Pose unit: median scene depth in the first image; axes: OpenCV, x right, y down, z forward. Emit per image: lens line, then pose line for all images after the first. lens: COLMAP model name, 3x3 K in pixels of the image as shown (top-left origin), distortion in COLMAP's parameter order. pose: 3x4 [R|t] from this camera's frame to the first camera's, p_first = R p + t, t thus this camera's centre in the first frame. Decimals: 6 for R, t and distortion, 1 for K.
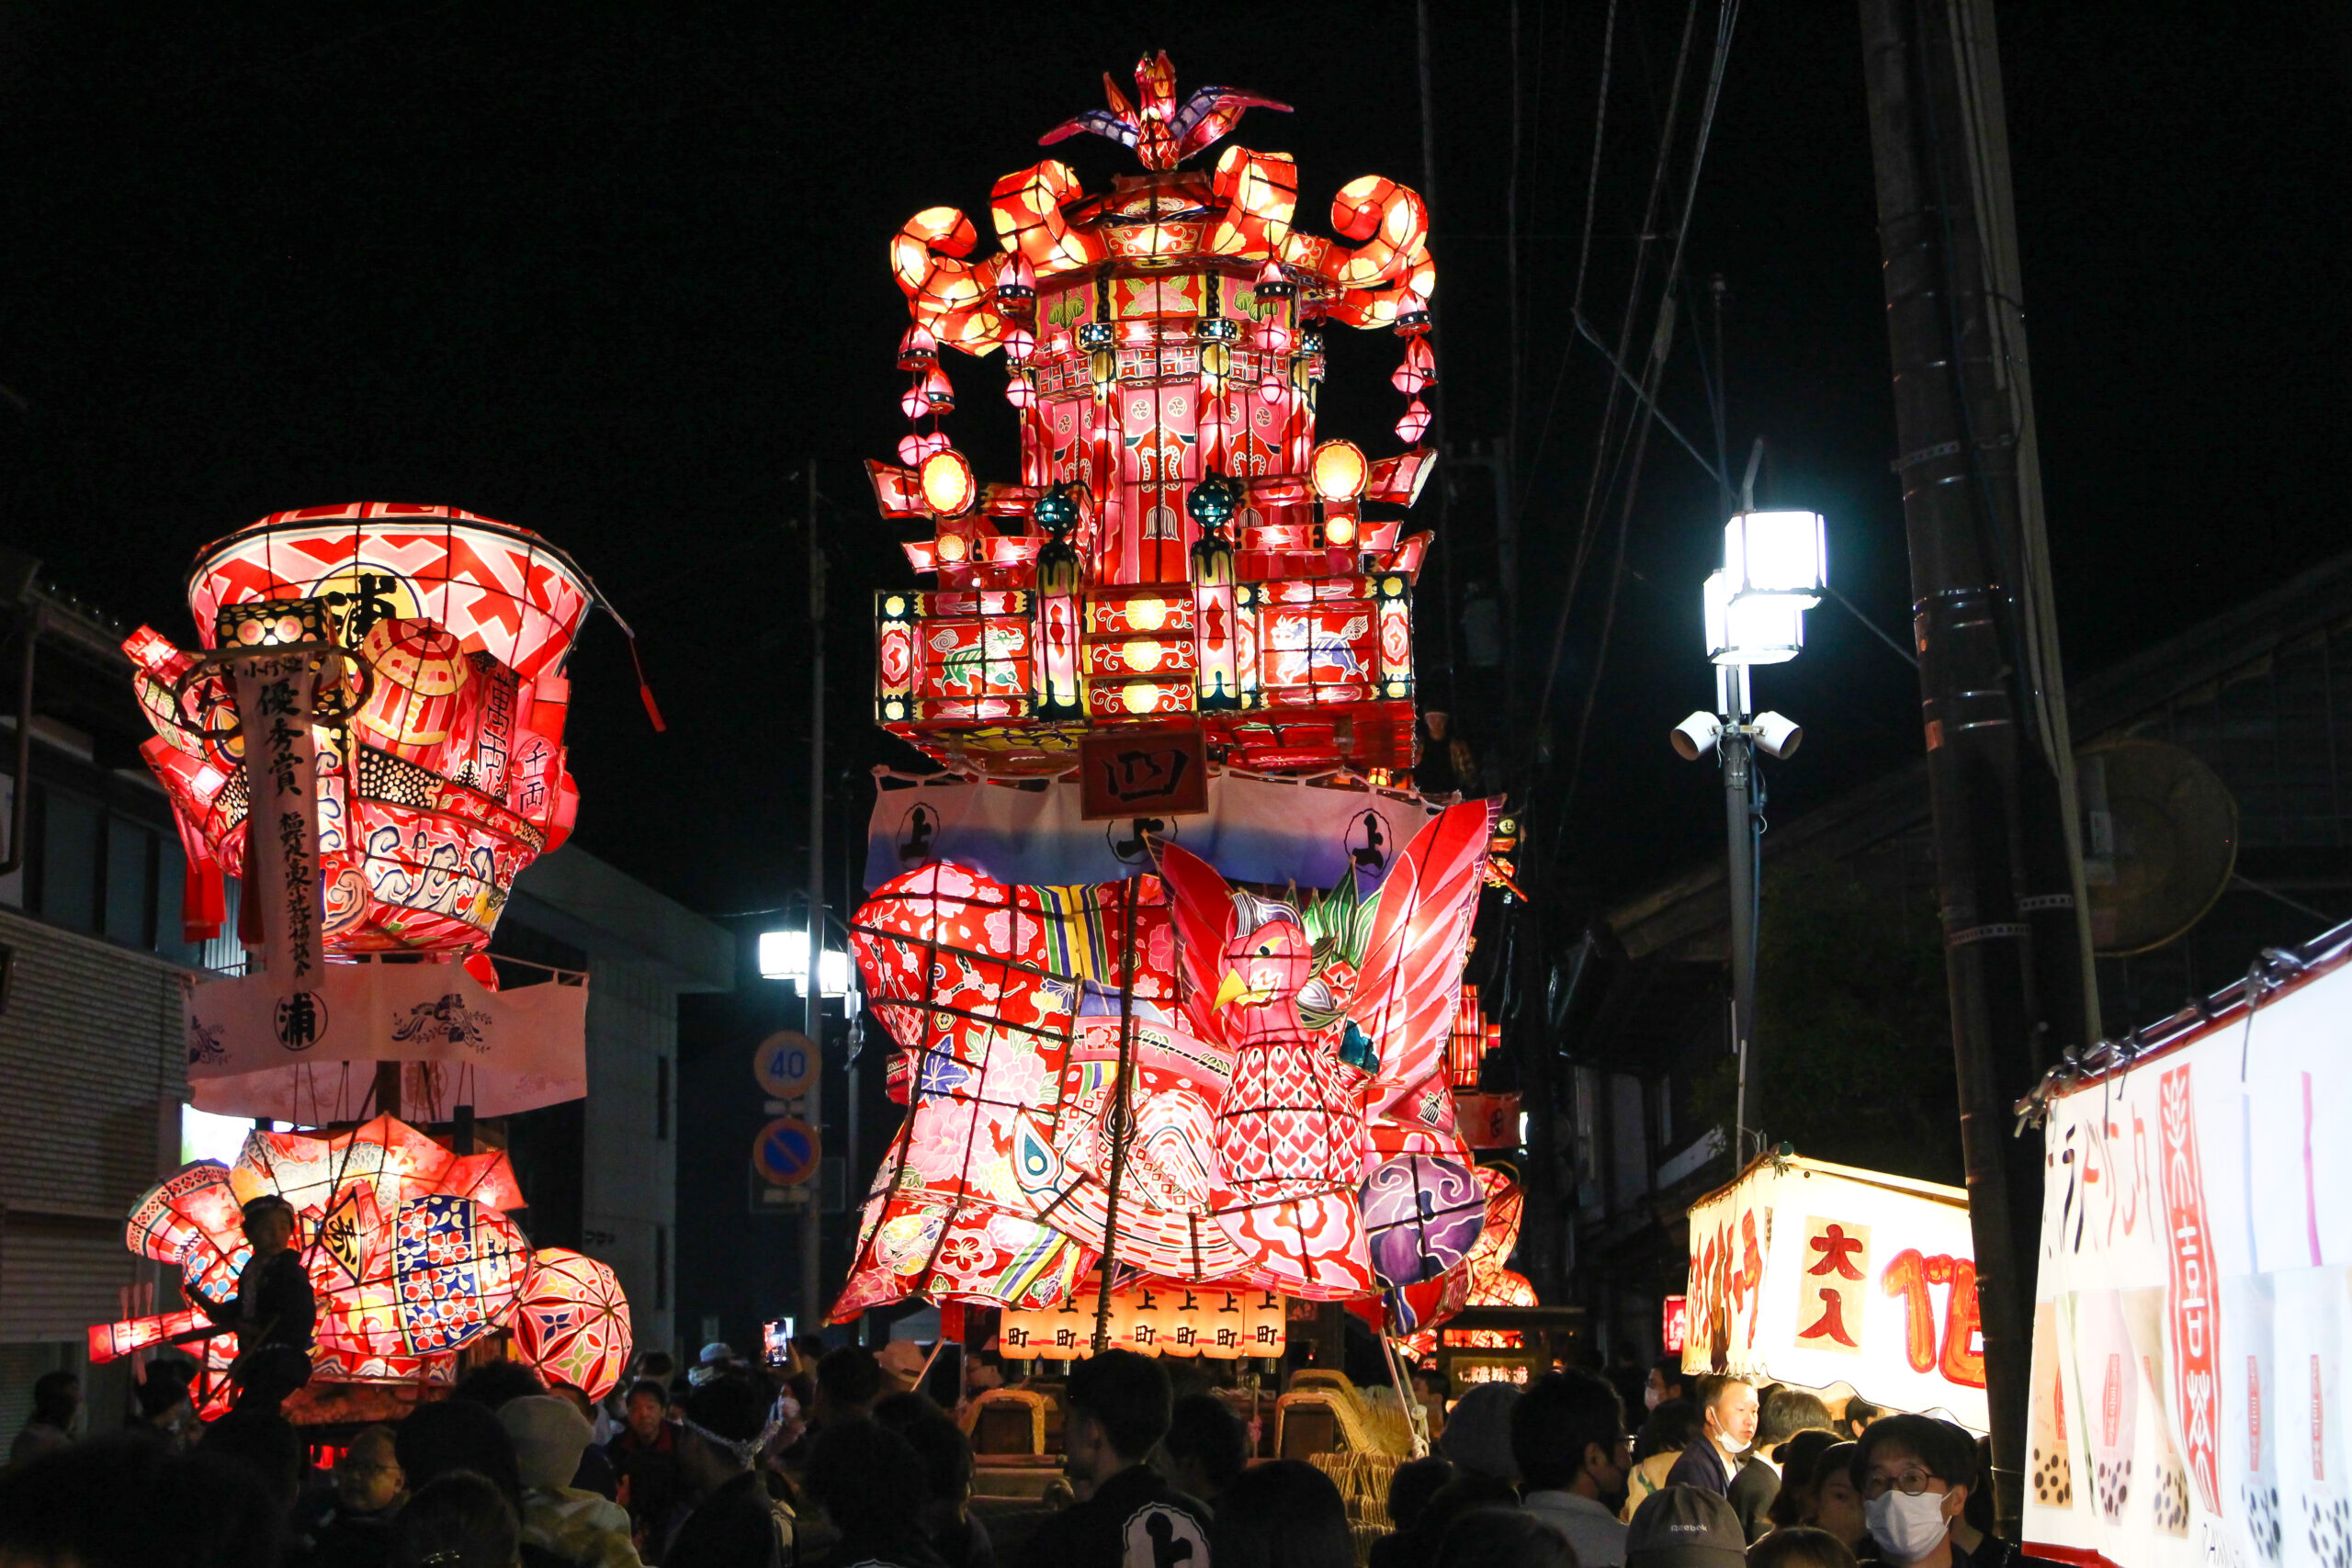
lens RADIAL K [[3678.4, 0, 1176.1], [0, 3678.4, 783.7], [0, 0, 1]] dist [0.046765, 0.000000]
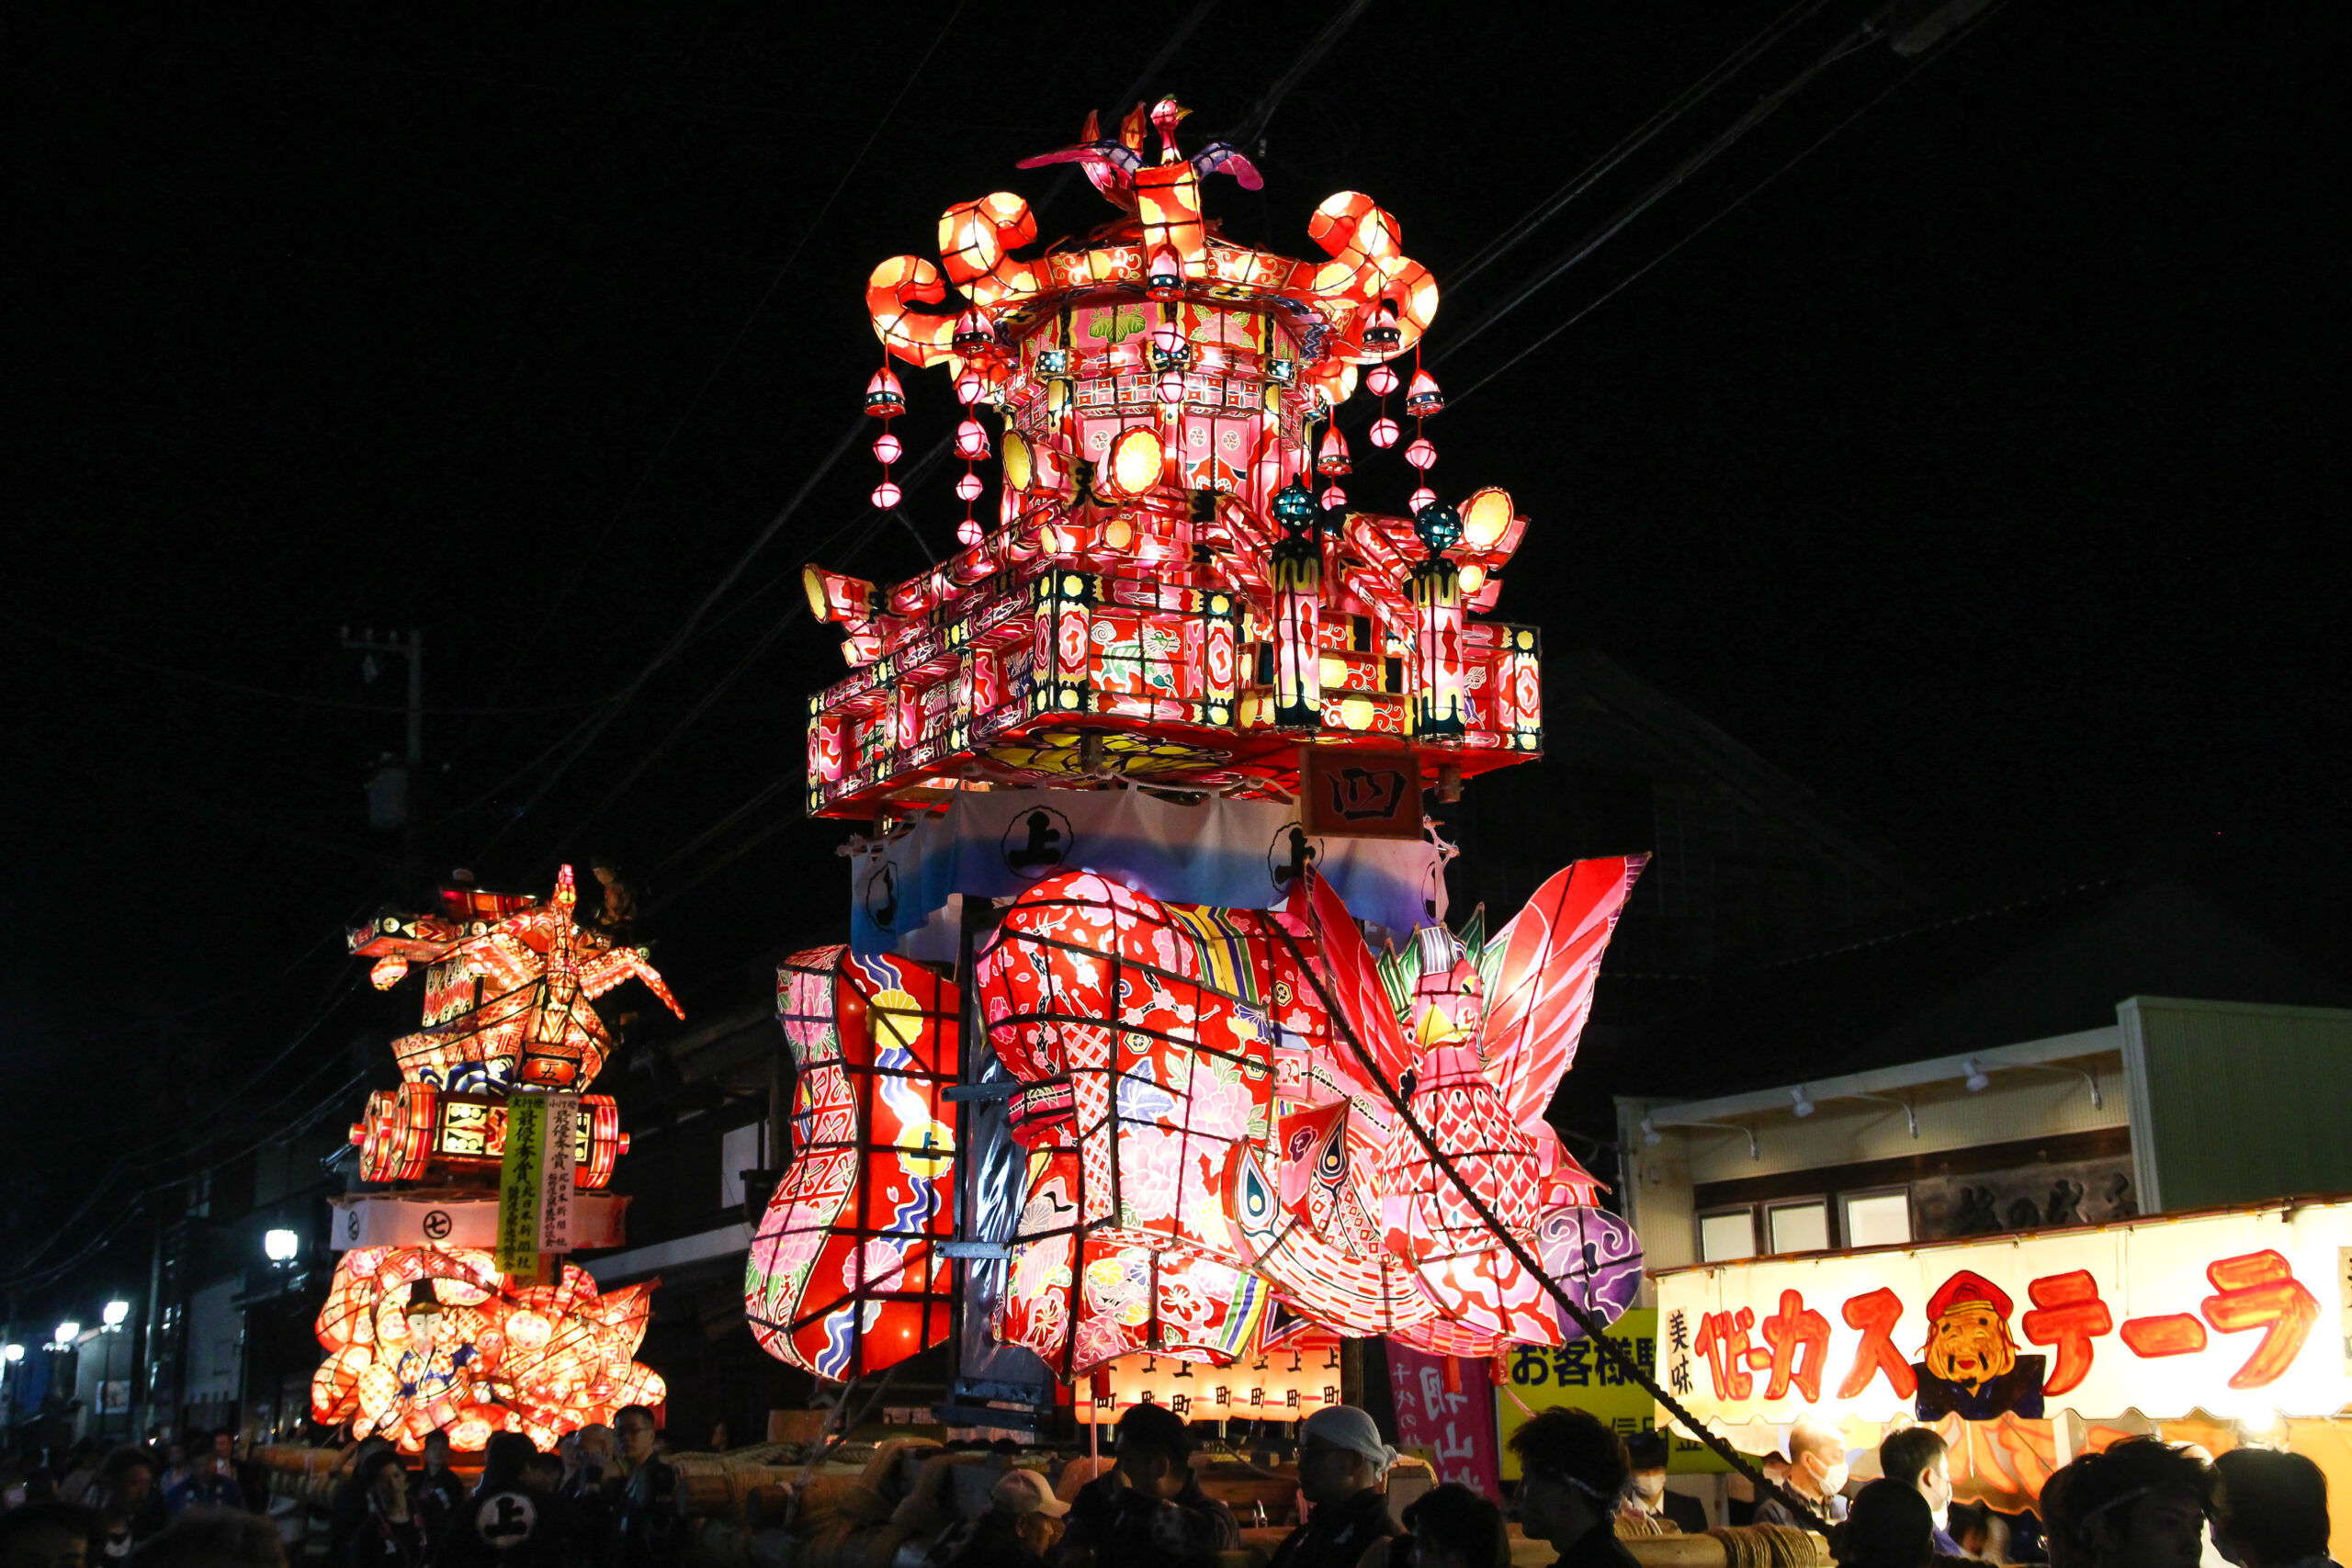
lens RADIAL K [[2727.3, 0, 1175.9], [0, 2727.3, 783.8], [0, 0, 1]] dist [-0.036984, 0.000000]
pose [[0.838179, 0.115233, 0.533083, -0.418108], [-0.068305, 0.991908, -0.107015, 0.072413], [-0.541101, 0.053285, 0.839267, 0.431136]]
